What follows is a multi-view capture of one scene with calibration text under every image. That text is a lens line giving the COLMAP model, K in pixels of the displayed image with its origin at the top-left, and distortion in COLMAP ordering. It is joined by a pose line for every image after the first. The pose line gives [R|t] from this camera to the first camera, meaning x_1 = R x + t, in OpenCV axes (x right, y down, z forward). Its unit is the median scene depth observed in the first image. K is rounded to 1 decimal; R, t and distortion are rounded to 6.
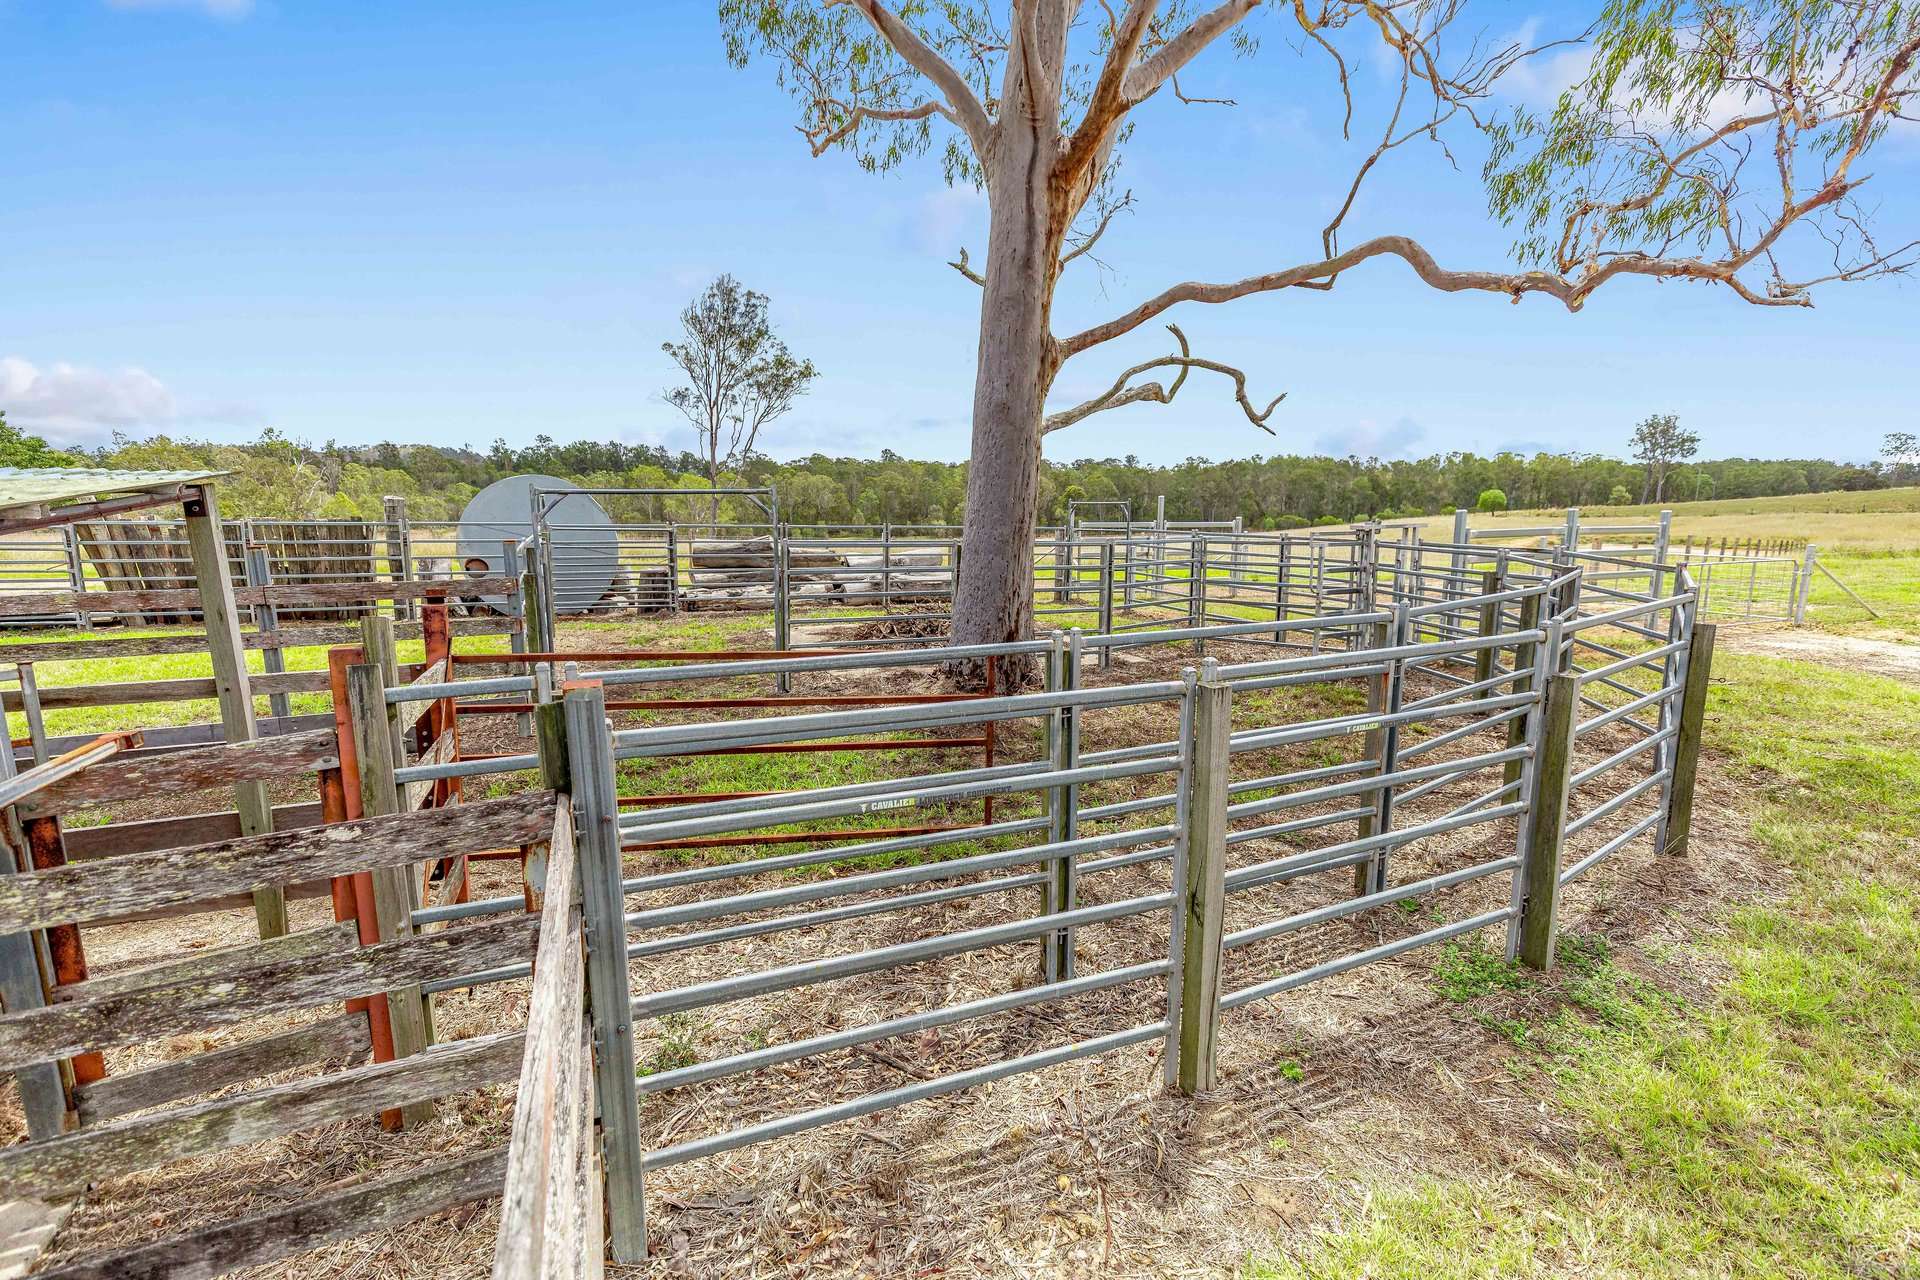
lens RADIAL K [[858.6, 0, 960.0], [0, 858.6, 640.0], [0, 0, 1]] dist [0.001368, 0.000715]
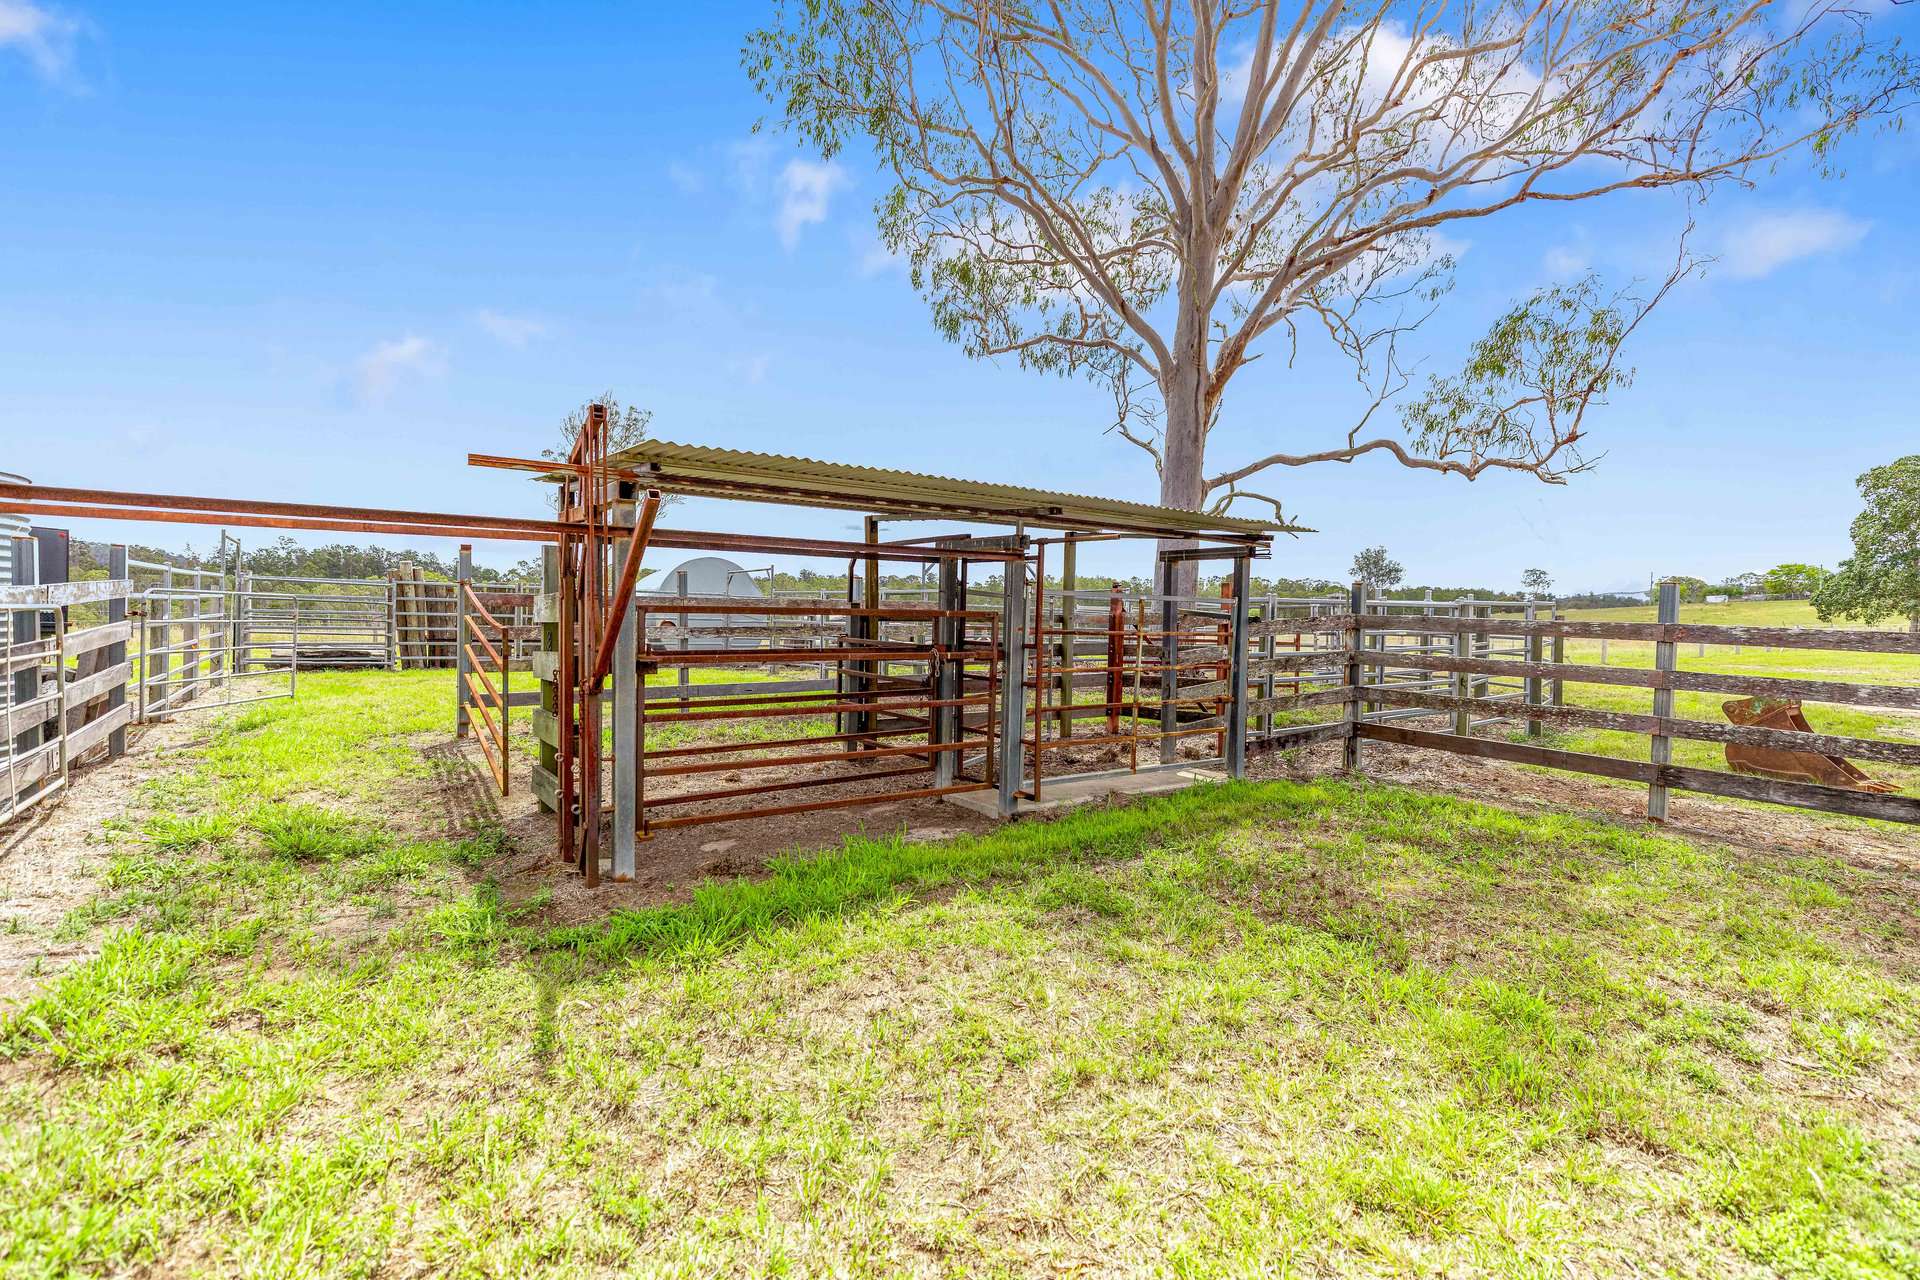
lens RADIAL K [[858.6, 0, 960.0], [0, 858.6, 640.0], [0, 0, 1]] dist [0.001368, 0.000715]
pose [[0.973721, 0.004344, 0.227704, -0.813929], [0.025820, 0.991266, -0.129323, 0.200333], [-0.226277, 0.131804, 0.965104, -0.573093]]
